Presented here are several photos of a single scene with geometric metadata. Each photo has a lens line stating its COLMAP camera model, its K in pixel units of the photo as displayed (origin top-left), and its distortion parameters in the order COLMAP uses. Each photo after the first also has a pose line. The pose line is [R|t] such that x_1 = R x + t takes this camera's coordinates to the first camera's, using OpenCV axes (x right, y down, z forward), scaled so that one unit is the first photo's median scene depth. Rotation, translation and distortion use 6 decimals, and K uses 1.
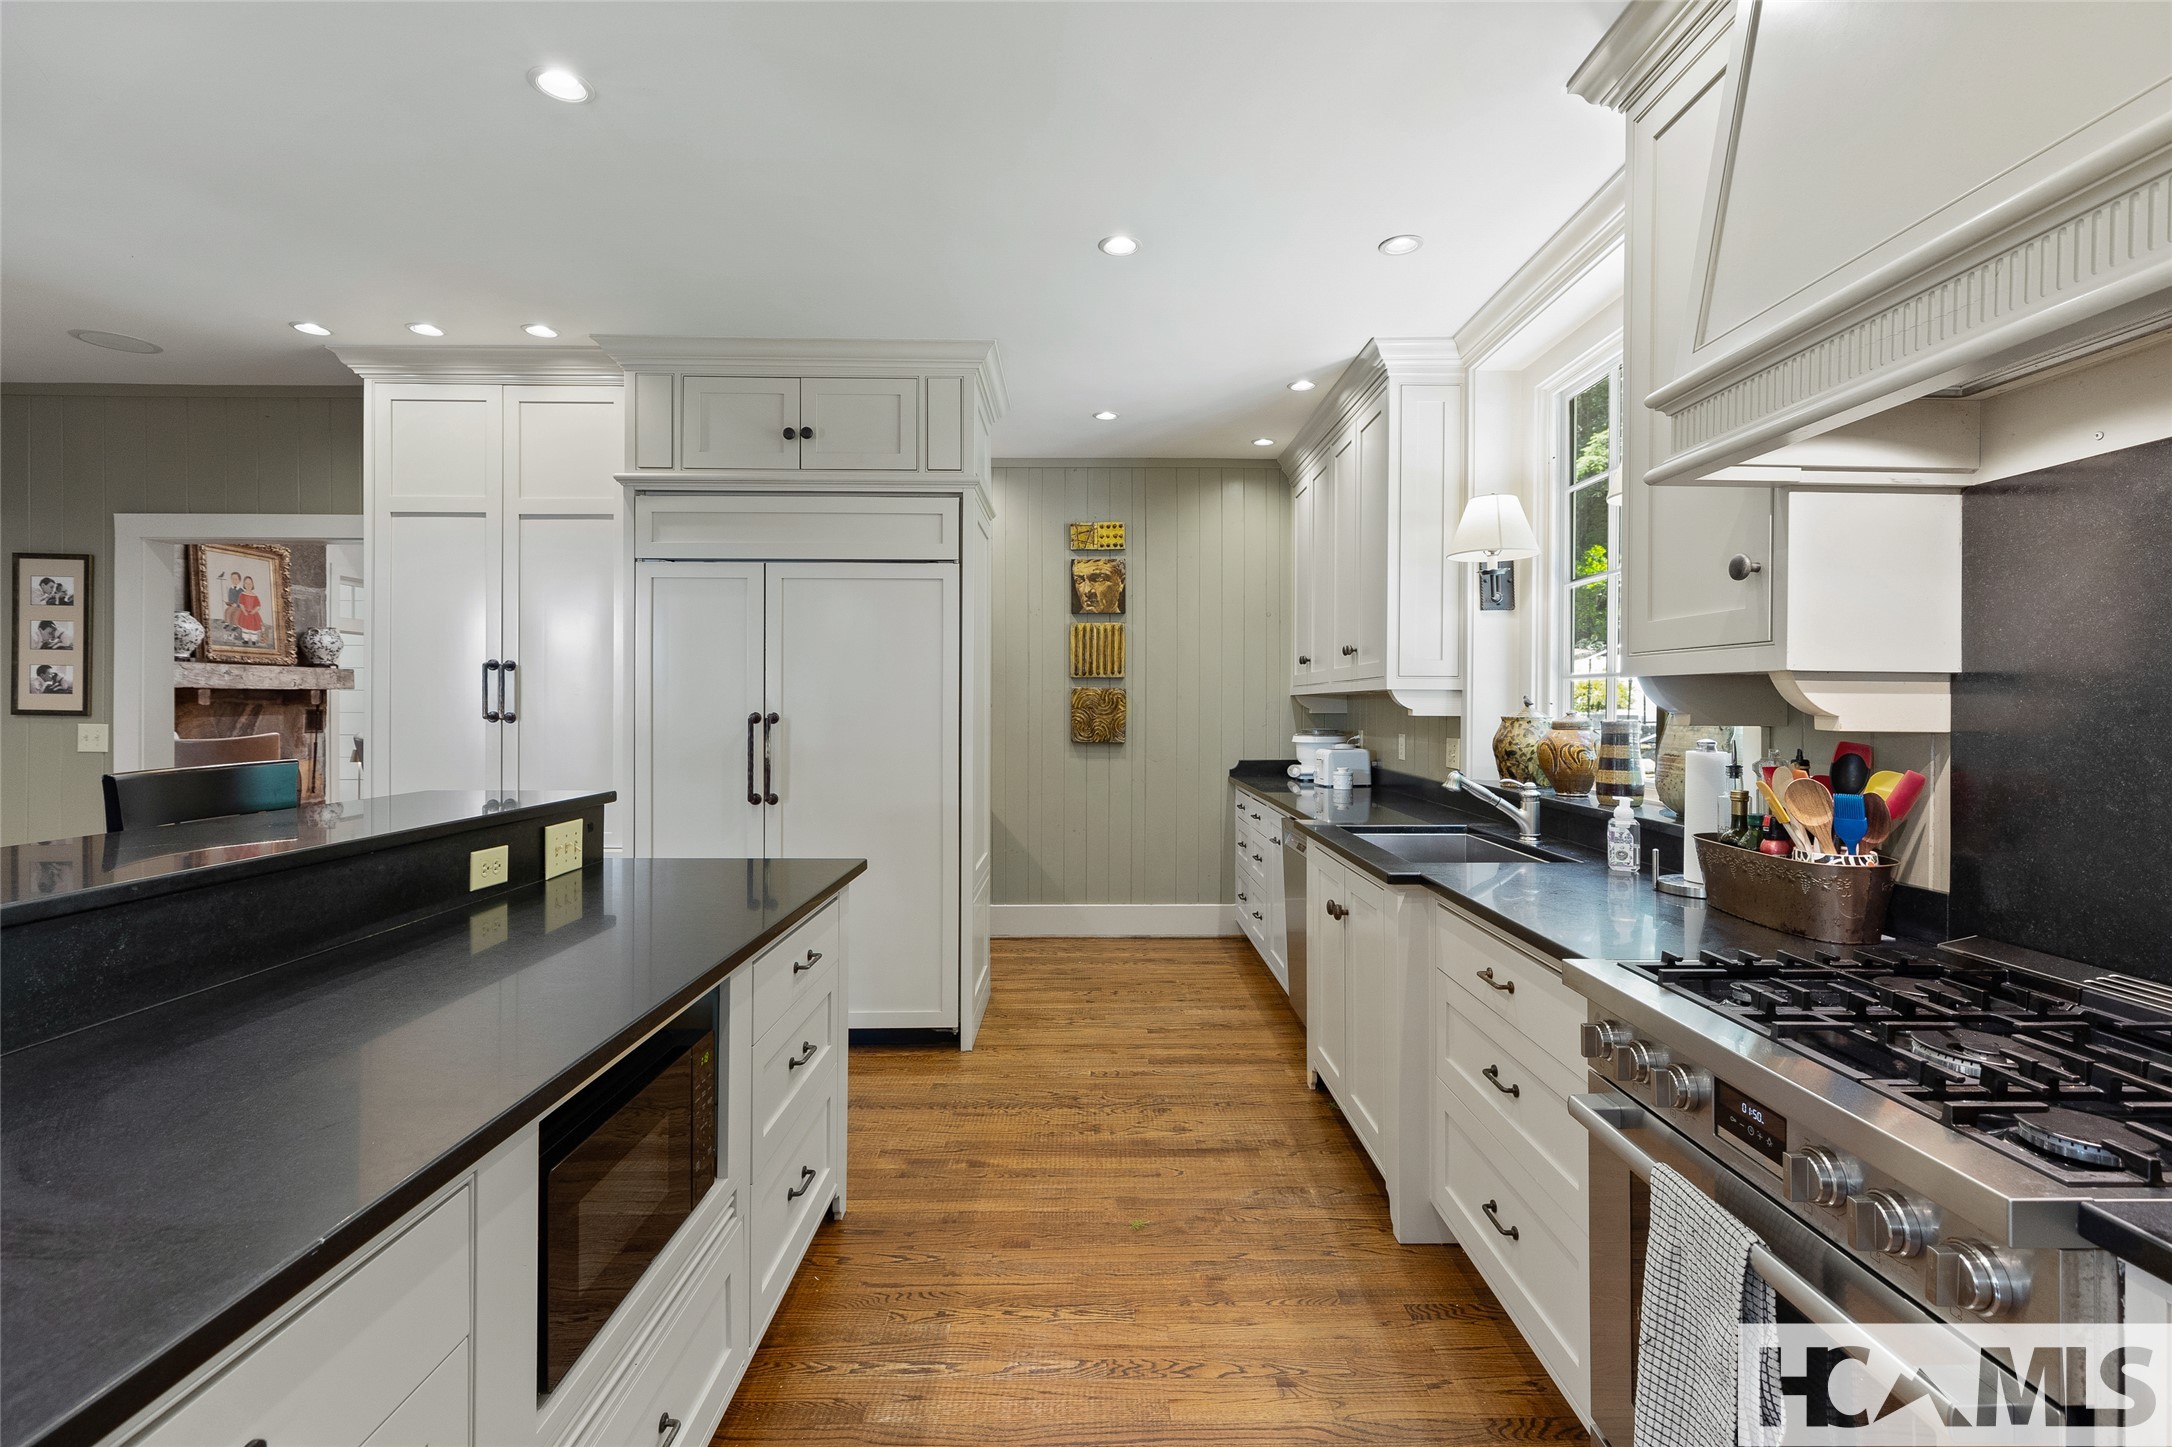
lens RADIAL K [[985.1, 0, 1097.9], [0, 985.1, 710.0], [0, 0, 1]] dist [0.002090, -0.000553]
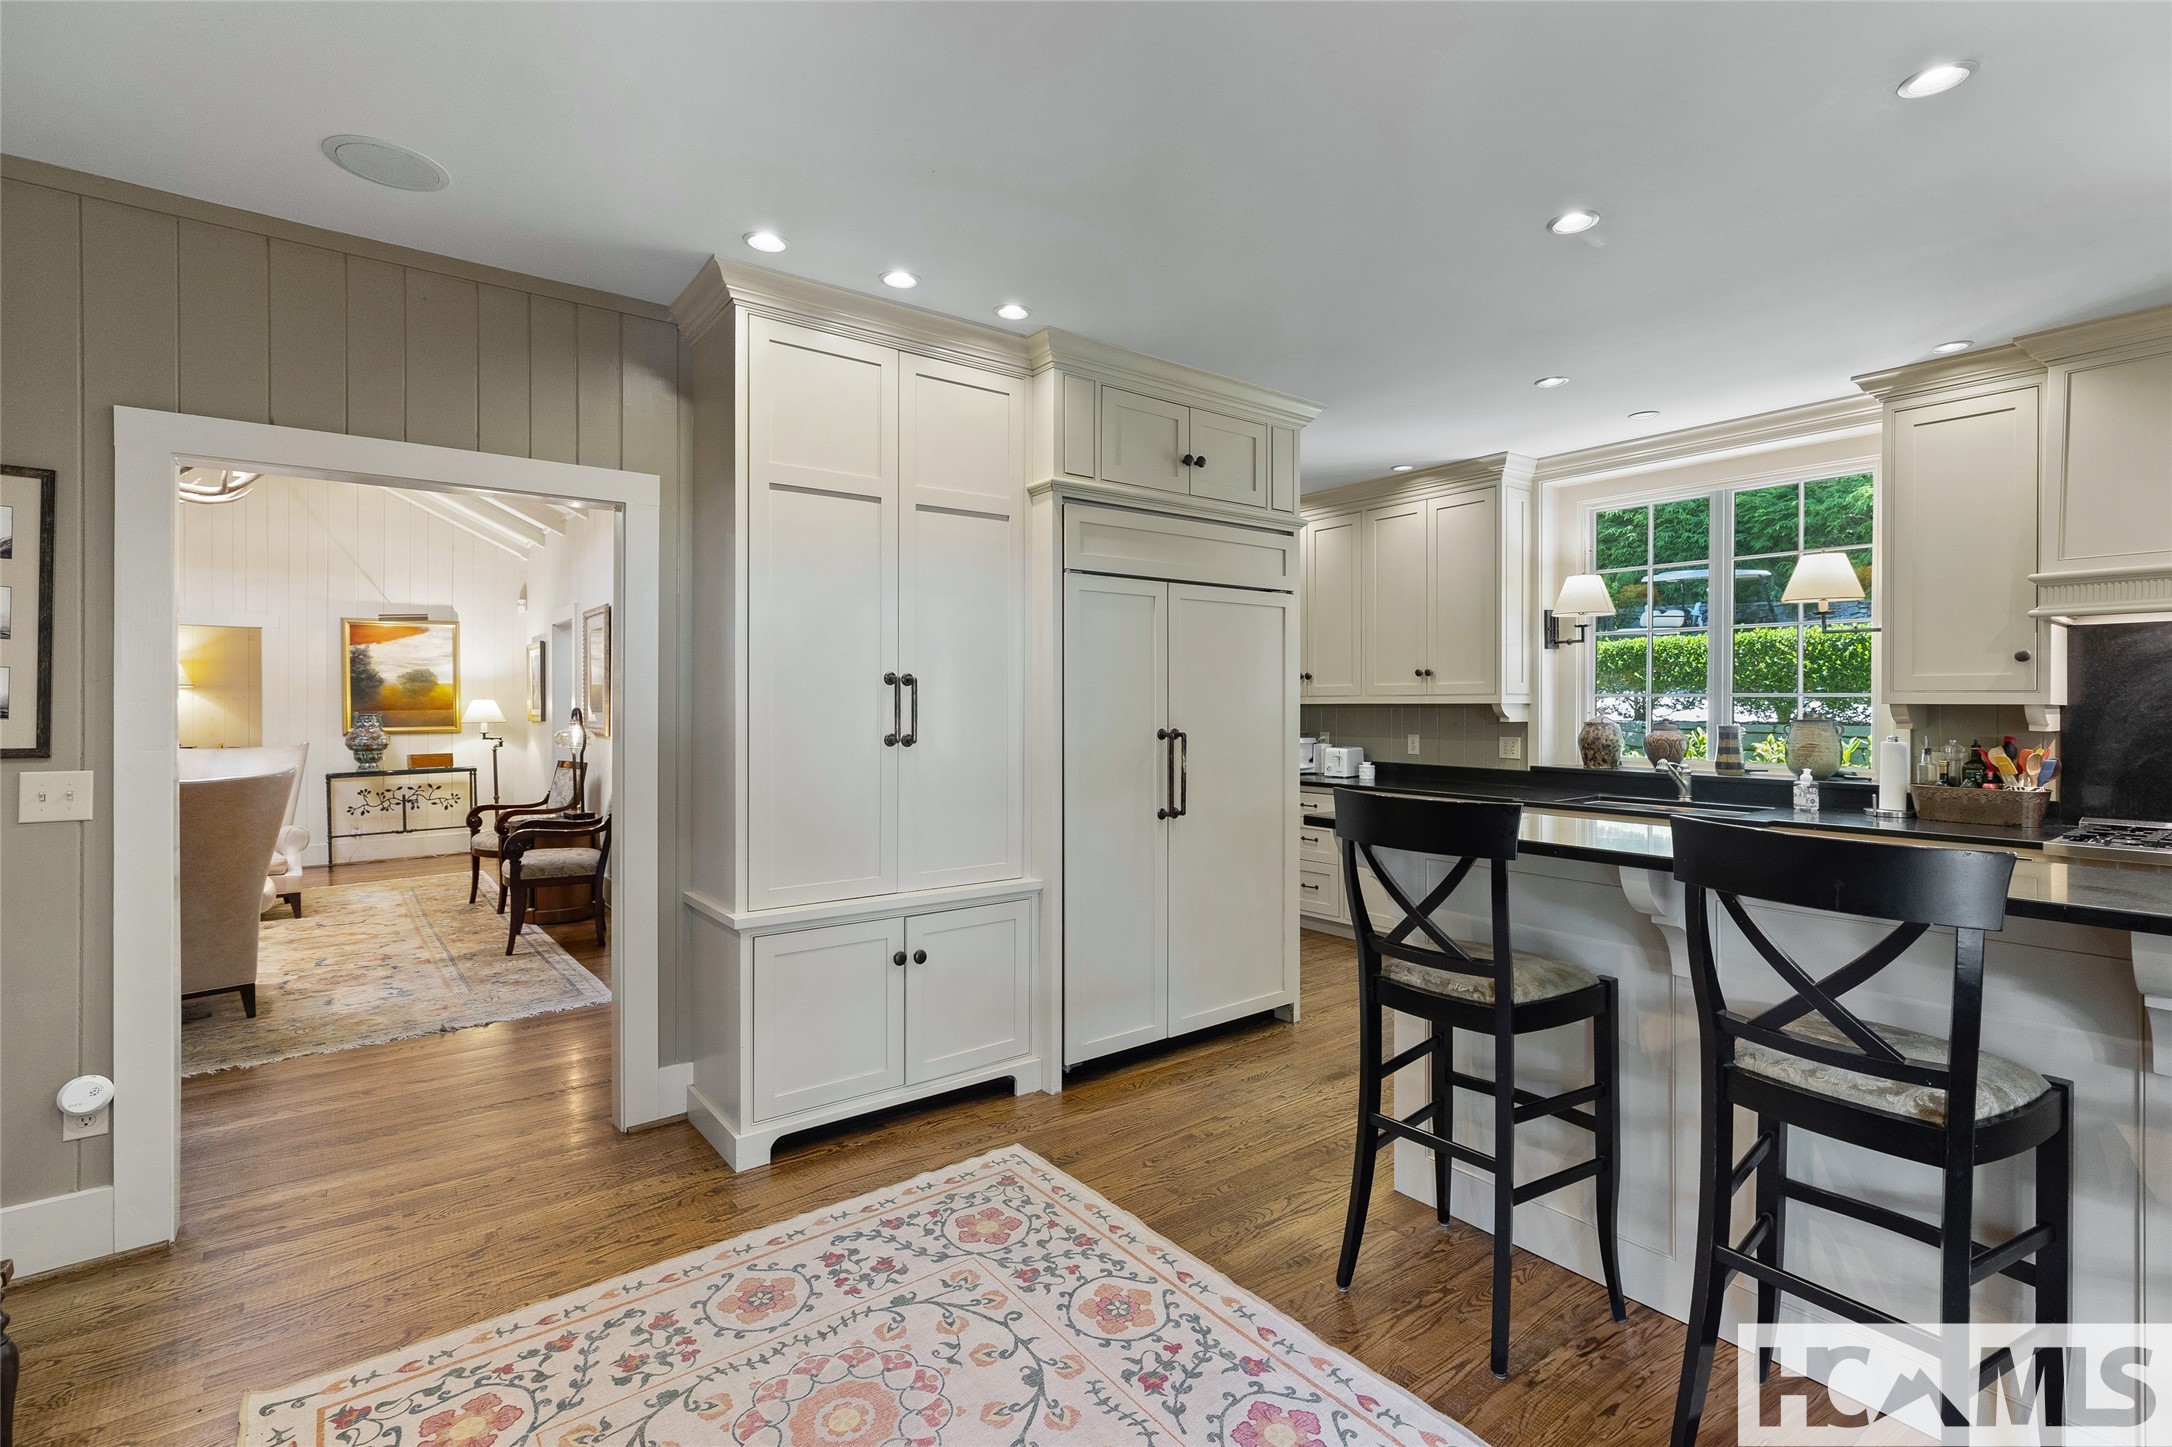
lens RADIAL K [[985.1, 0, 1097.2], [0, 985.1, 705.2], [0, 0, 1]] dist [0.002090, -0.000553]
pose [[0.804441, -0.005757, 0.594005, -0.994795], [0.005186, 0.999983, 0.002667, -0.024762], [-0.594010, 0.000935, 0.804457, 0.218355]]
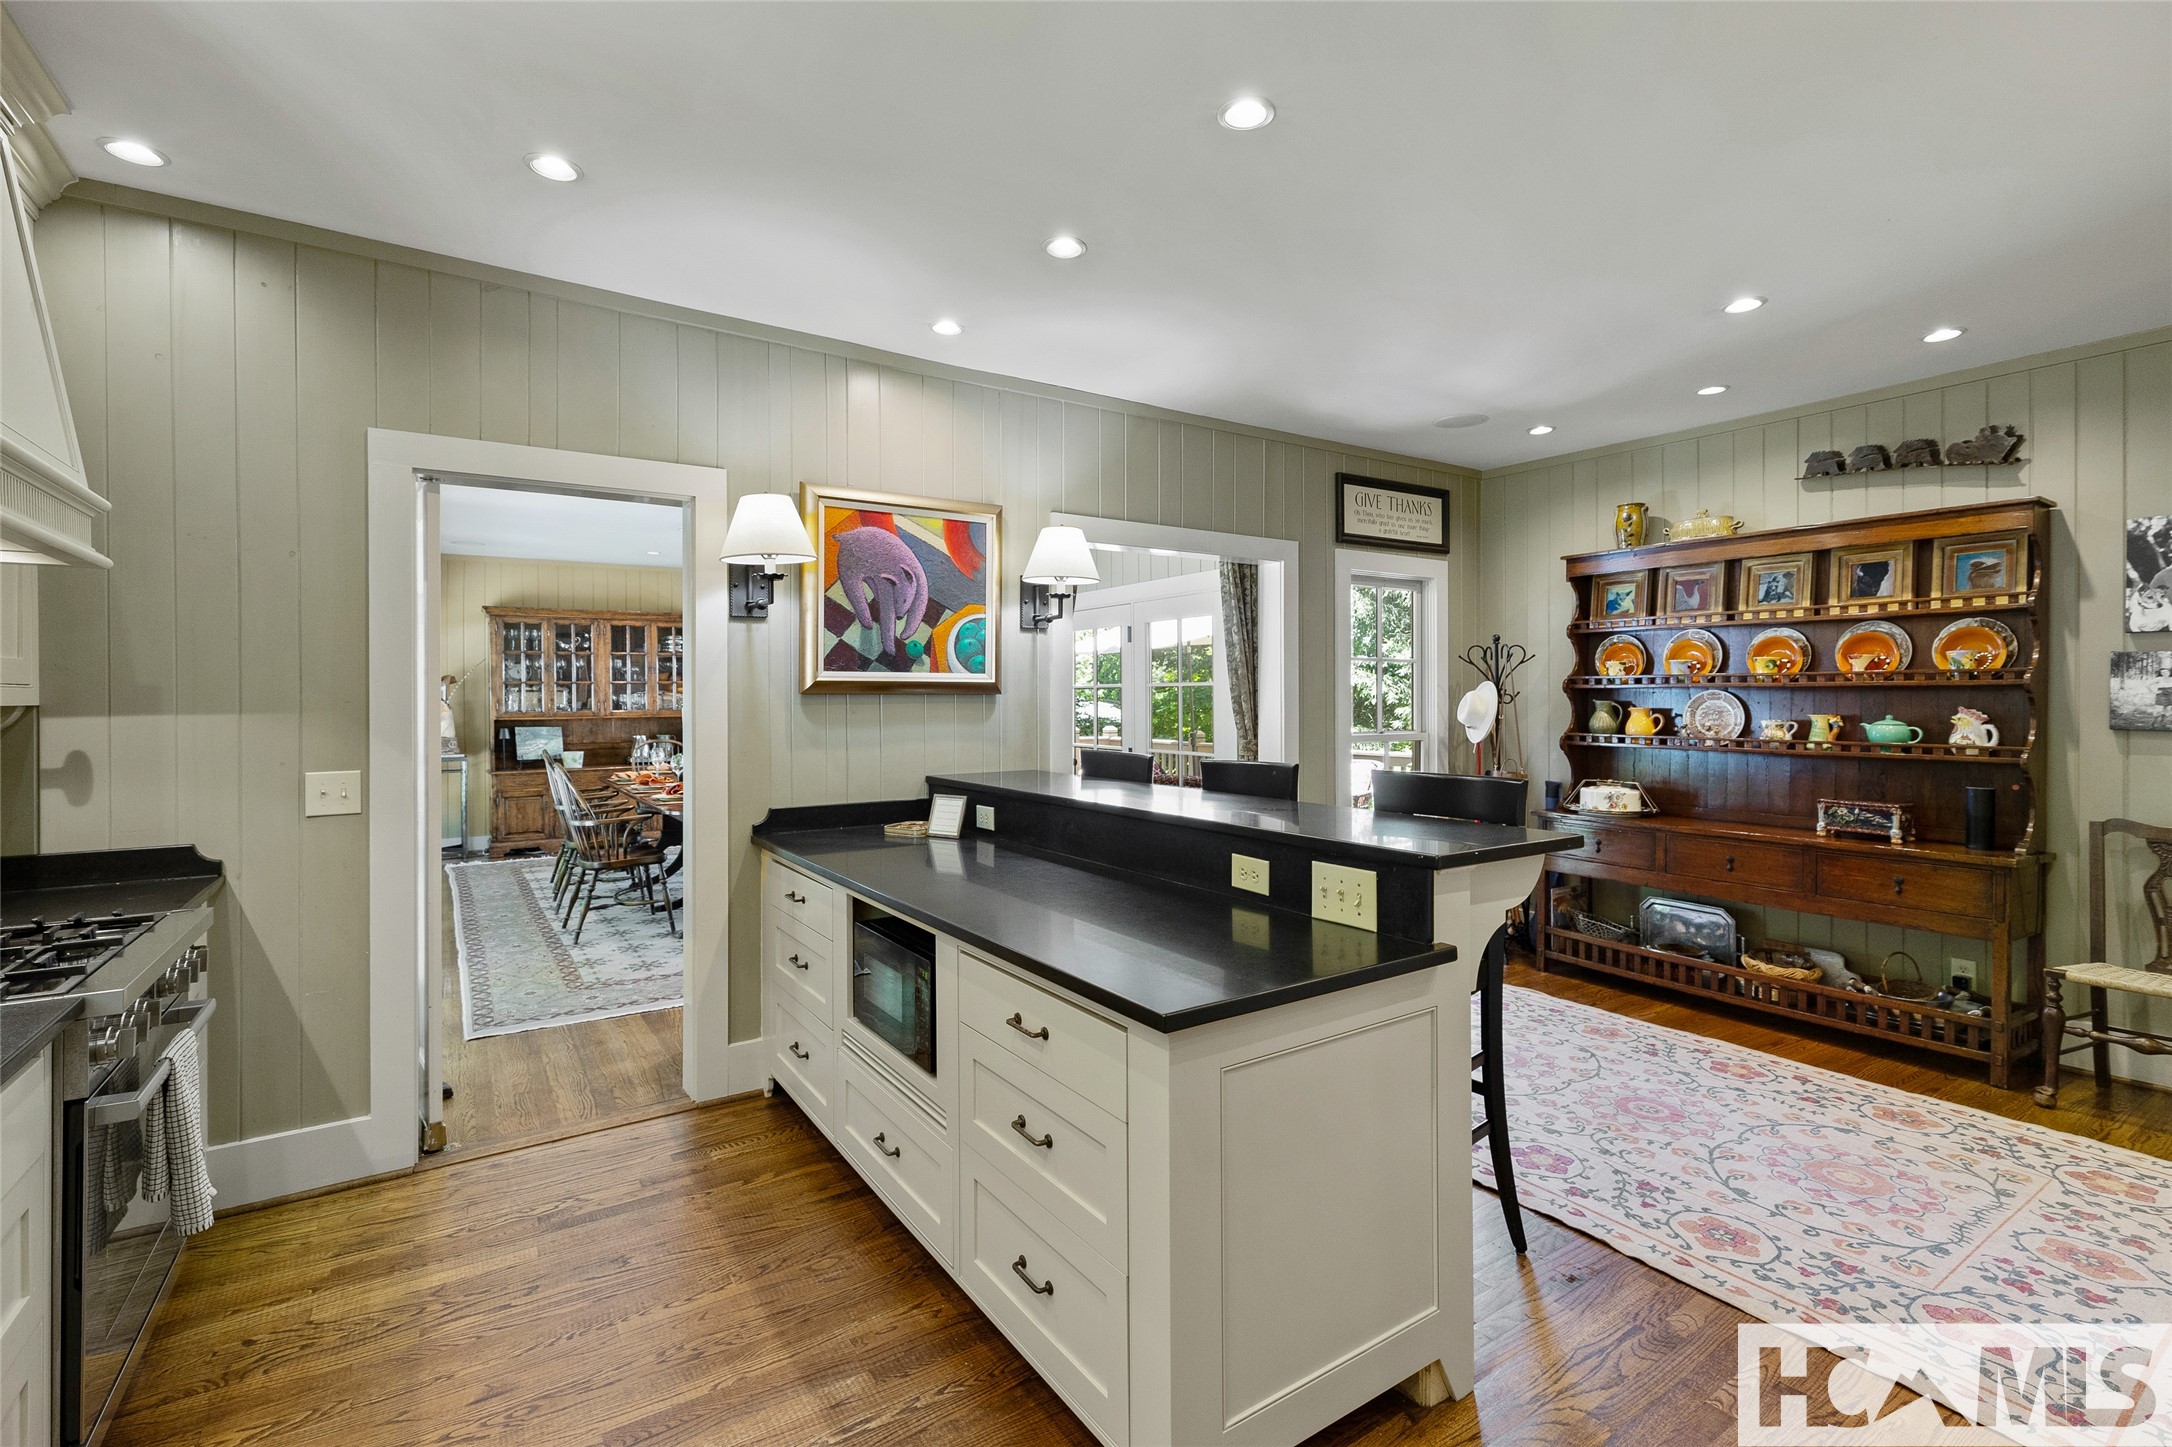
lens RADIAL K [[985.1, 0, 1079.1], [0, 985.1, 702.9], [0, 0, 1]] dist [0.002090, -0.000553]
pose [[-0.845963, 0.002954, -0.533233, 0.070599], [-0.000562, 0.999979, 0.006432, -0.024306], [0.533241, 0.005741, -0.845944, 1.006207]]
